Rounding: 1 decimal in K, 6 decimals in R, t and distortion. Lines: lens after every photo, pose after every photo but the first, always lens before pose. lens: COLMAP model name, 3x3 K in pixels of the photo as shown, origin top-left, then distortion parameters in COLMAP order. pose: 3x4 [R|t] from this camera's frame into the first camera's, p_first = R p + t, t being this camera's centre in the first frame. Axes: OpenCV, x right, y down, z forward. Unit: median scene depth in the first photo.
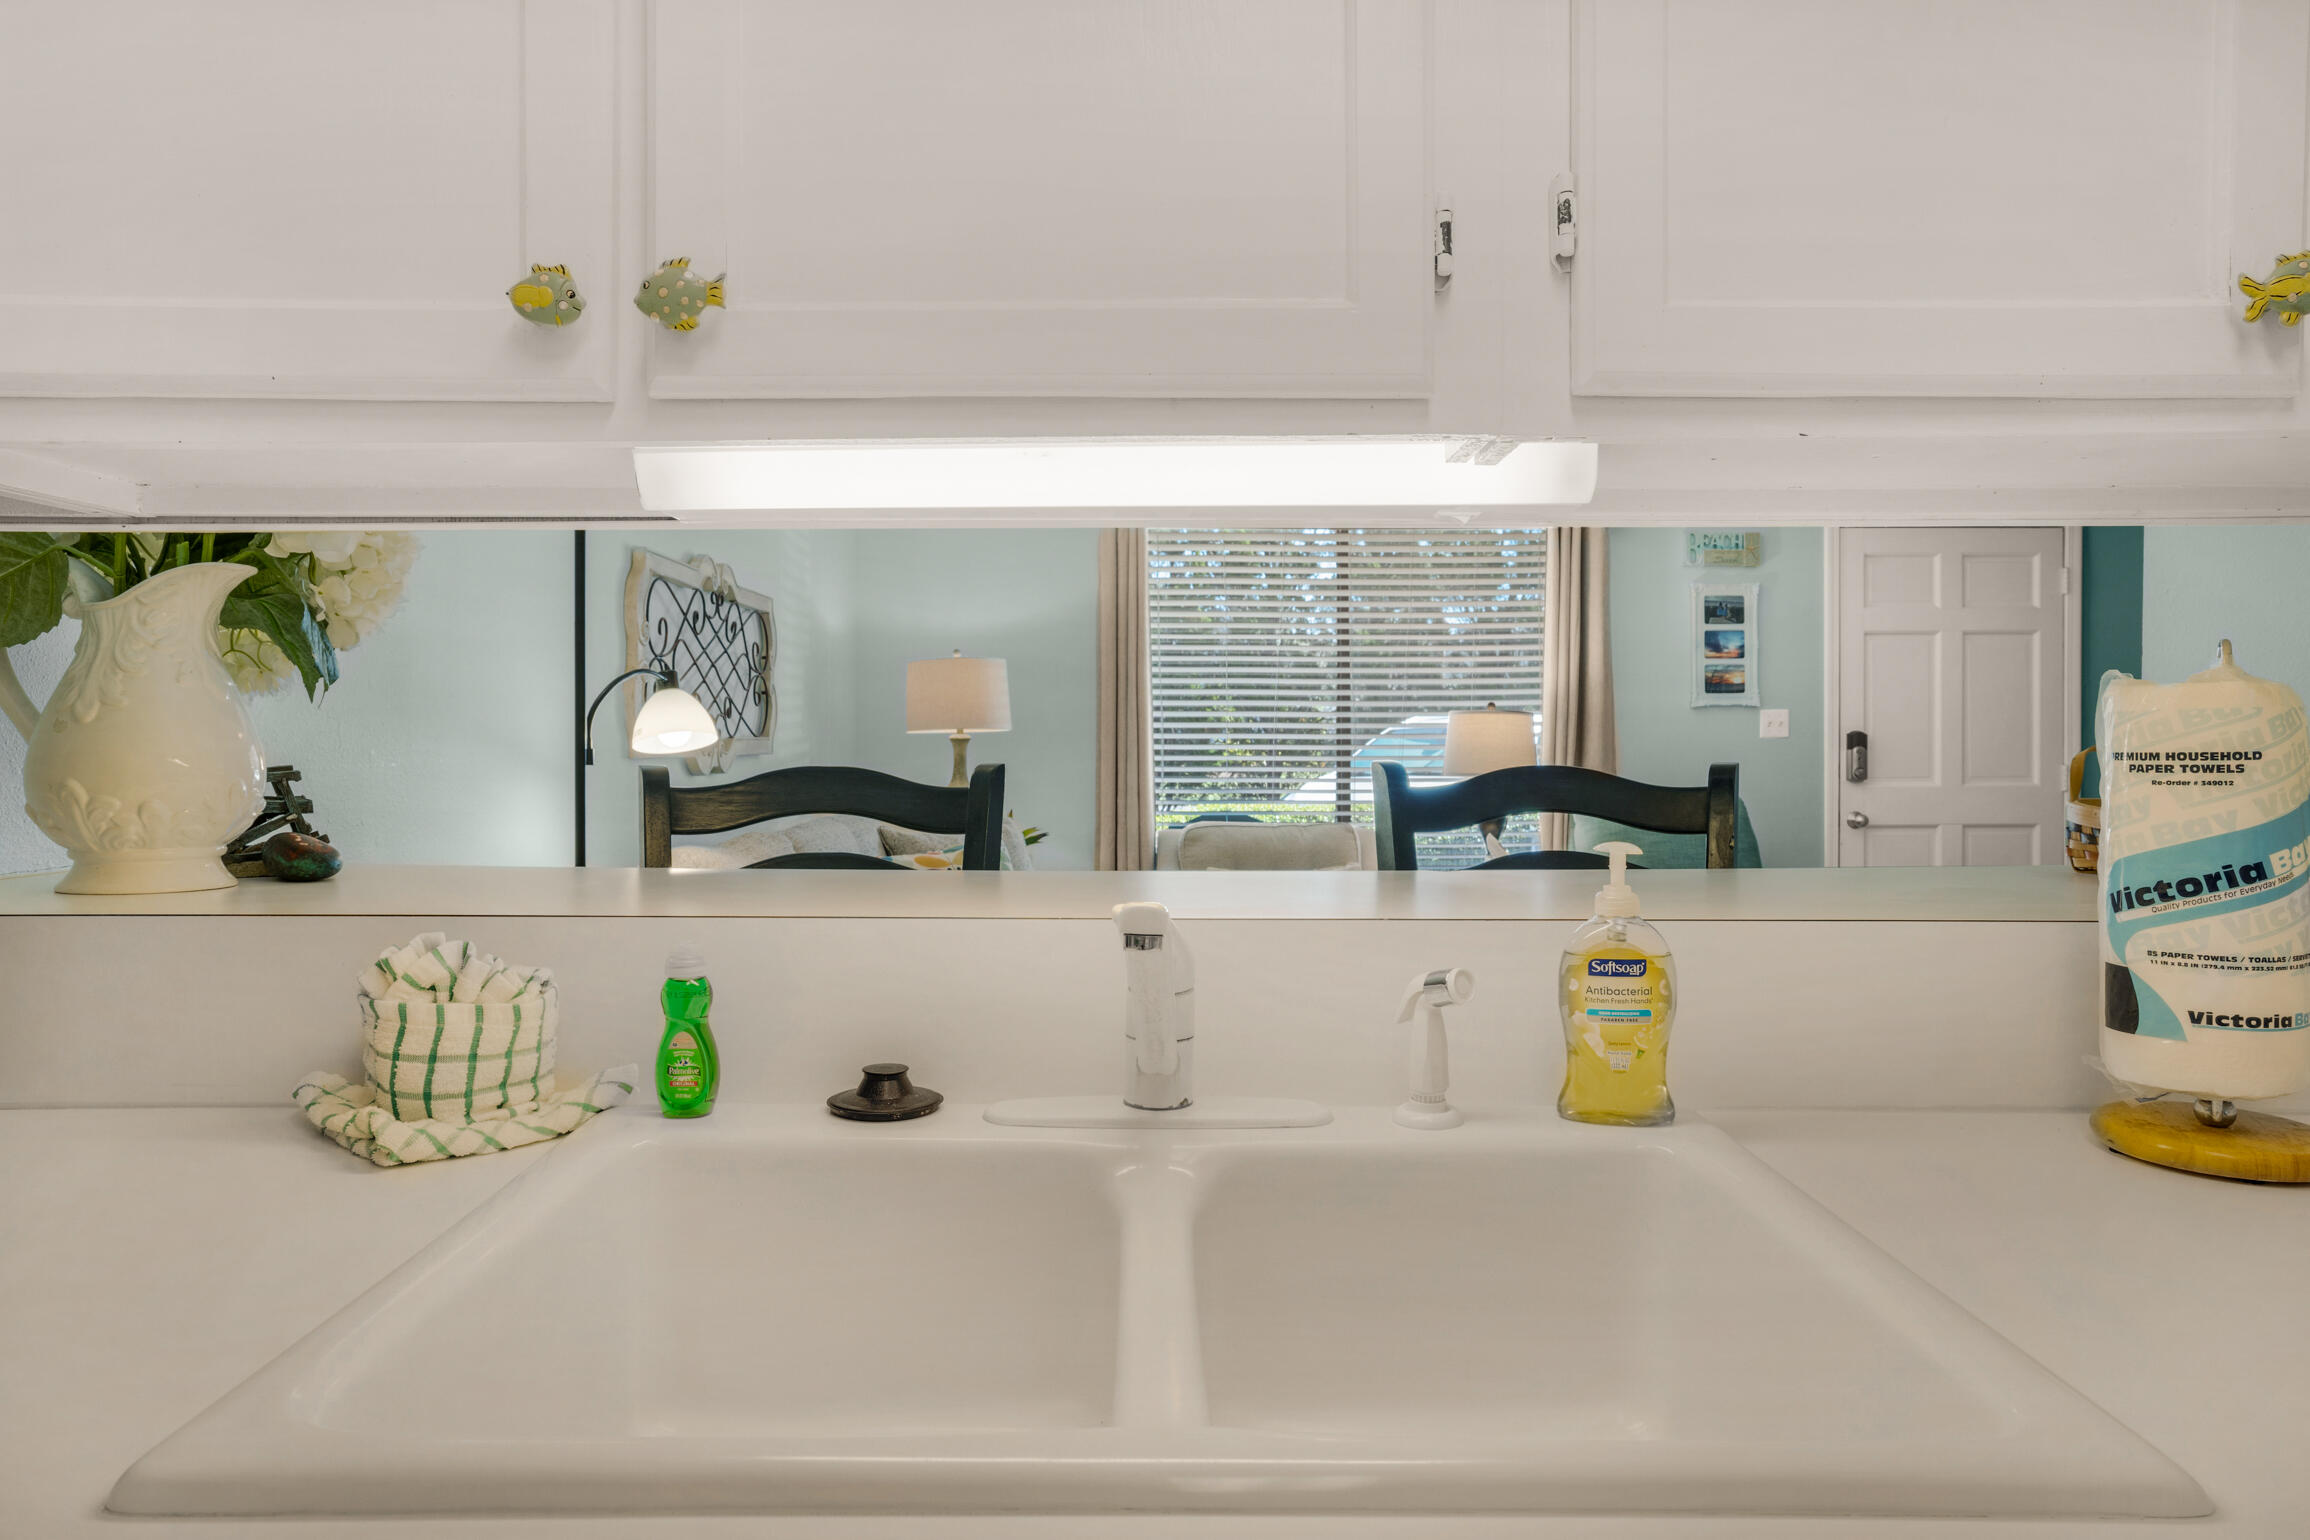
lens RADIAL K [[1486.6, 0, 1150.0], [0, 1486.6, 751.4], [0, 0, 1]] dist [0.000692, 0.001983]
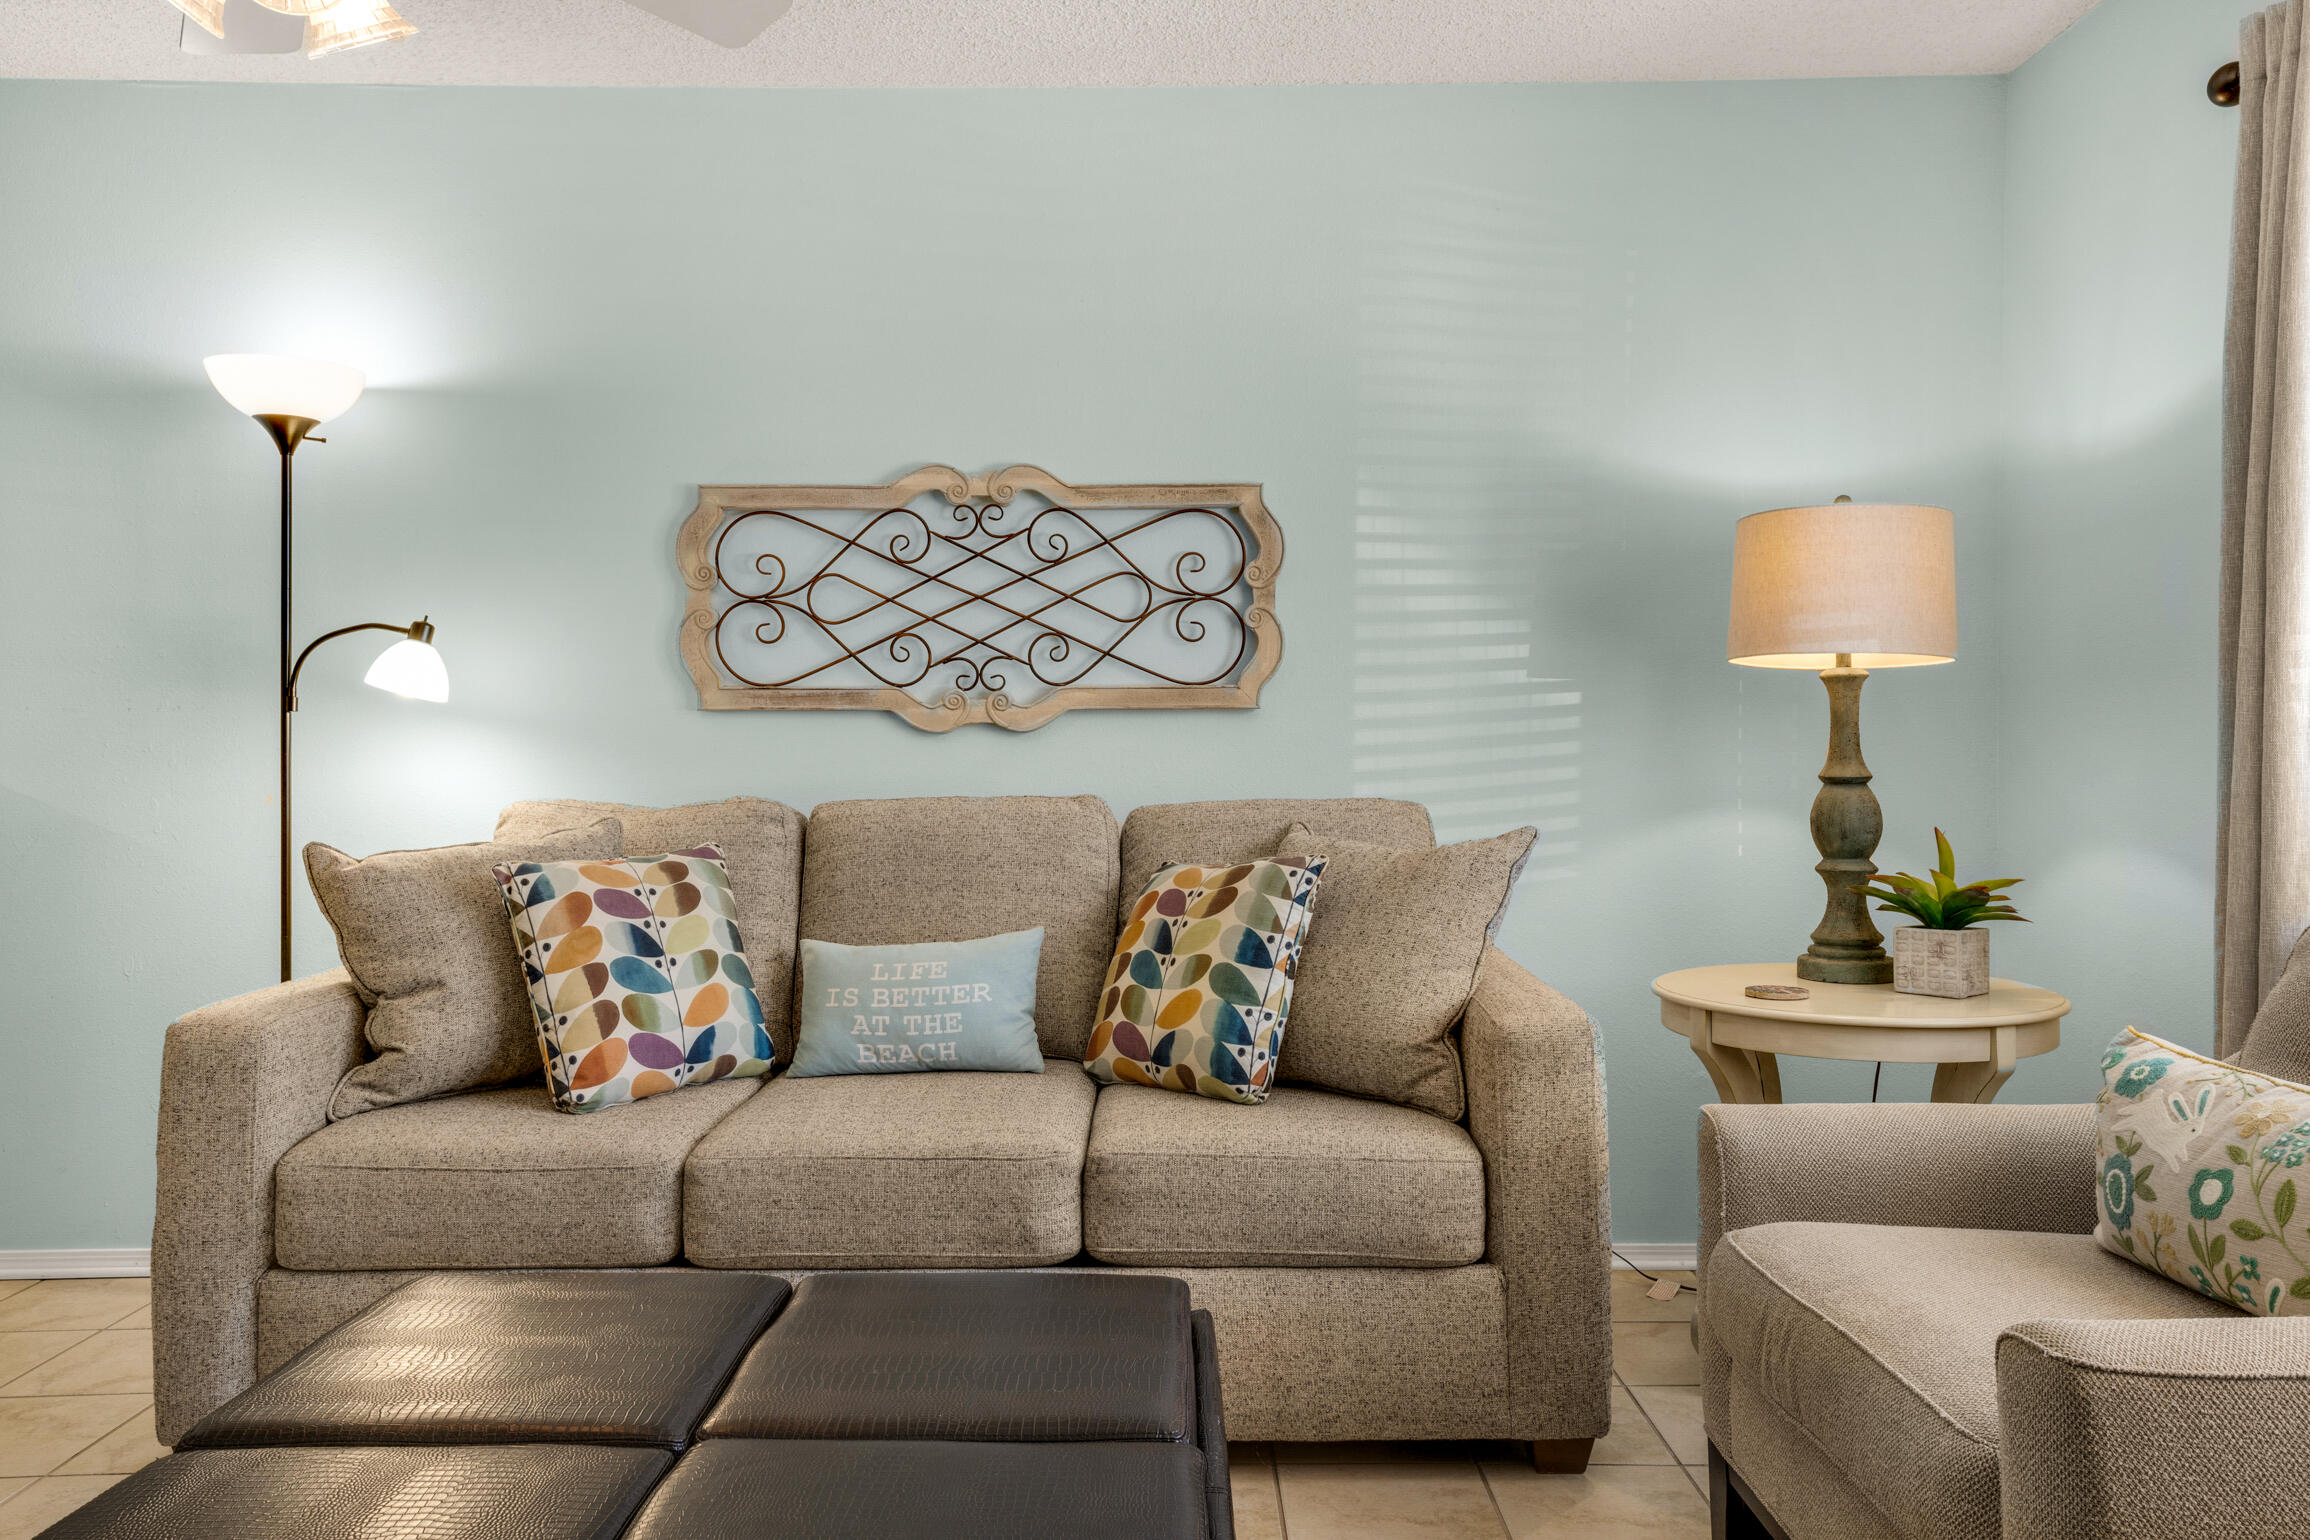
lens RADIAL K [[1695.2, 0, 1155.0], [0, 1695.2, 770.0], [0, 0, 1]] dist [-0.009110, 0.065711]
pose [[-0.015173, 0.018709, -0.999710, 2.133003], [-0.004107, 0.999815, 0.018773, 0.061353], [0.999876, 0.004391, -0.015094, 3.845156]]
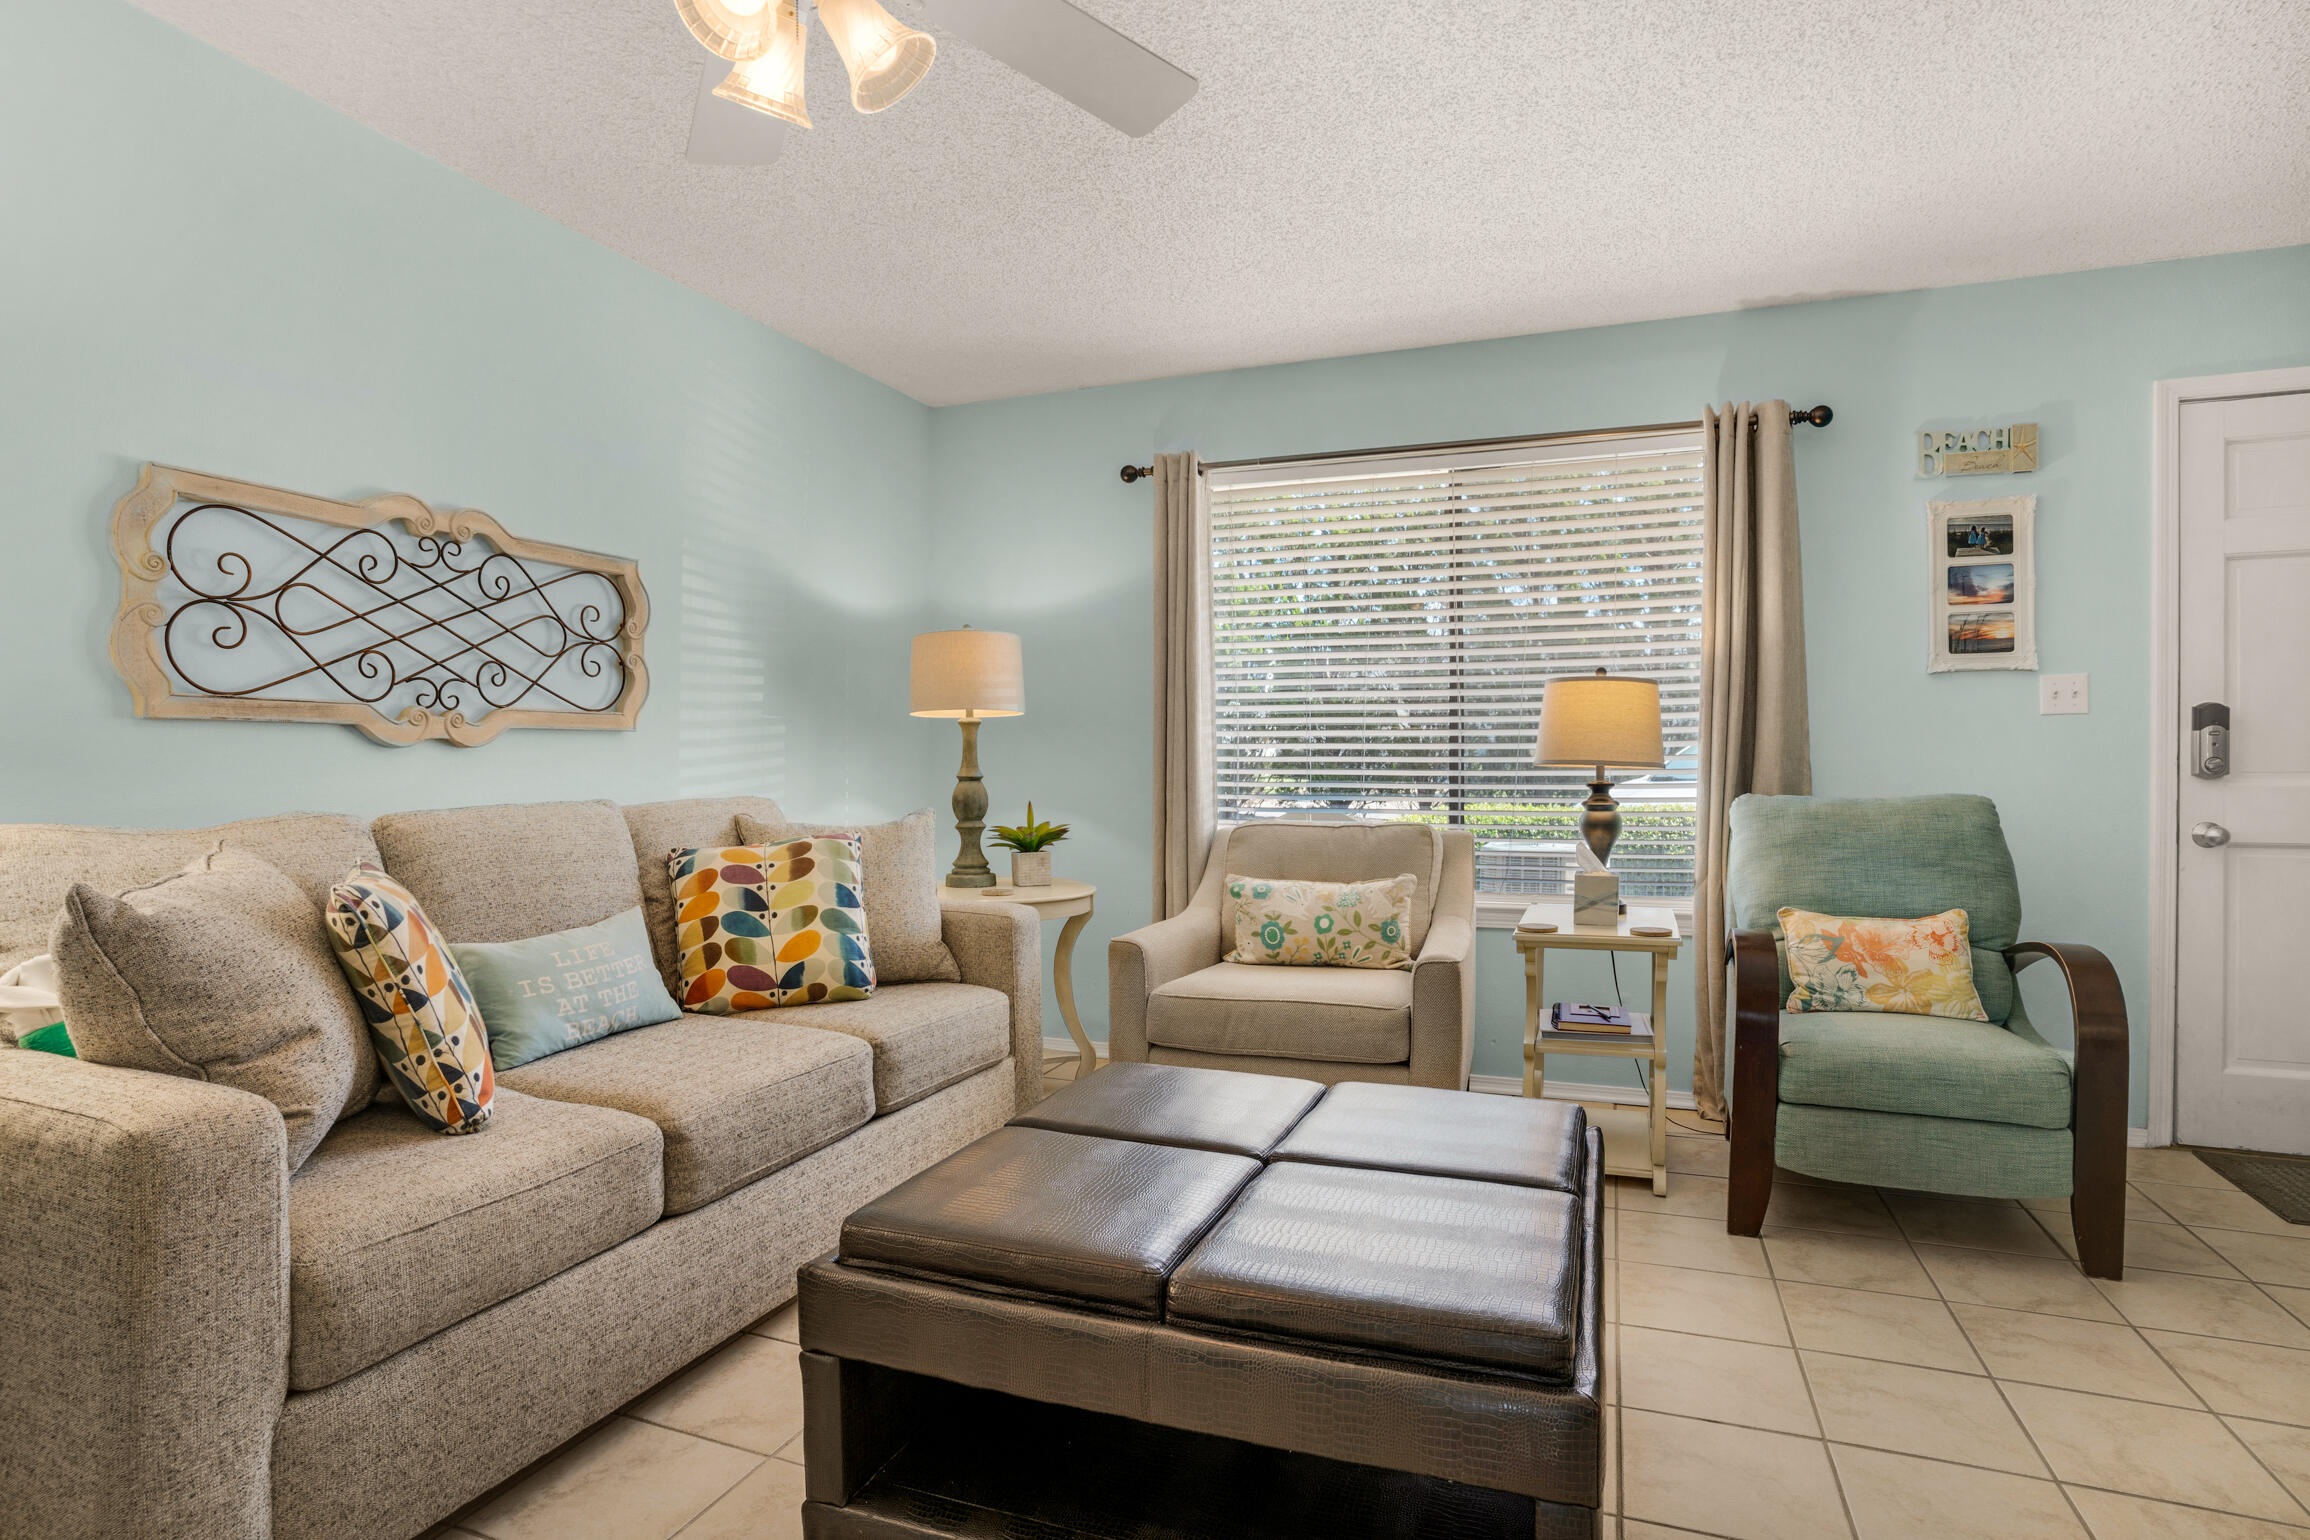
lens RADIAL K [[1187.1, 0, 1155.0], [0, 1187.1, 770.0], [0, 0, 1]] dist [-0.067630, 0.036211]
pose [[0.928723, 0.003169, -0.370762, 1.209631], [-0.002303, 0.999993, 0.002778, 0.088777], [0.370768, -0.001727, 0.928724, 1.818856]]
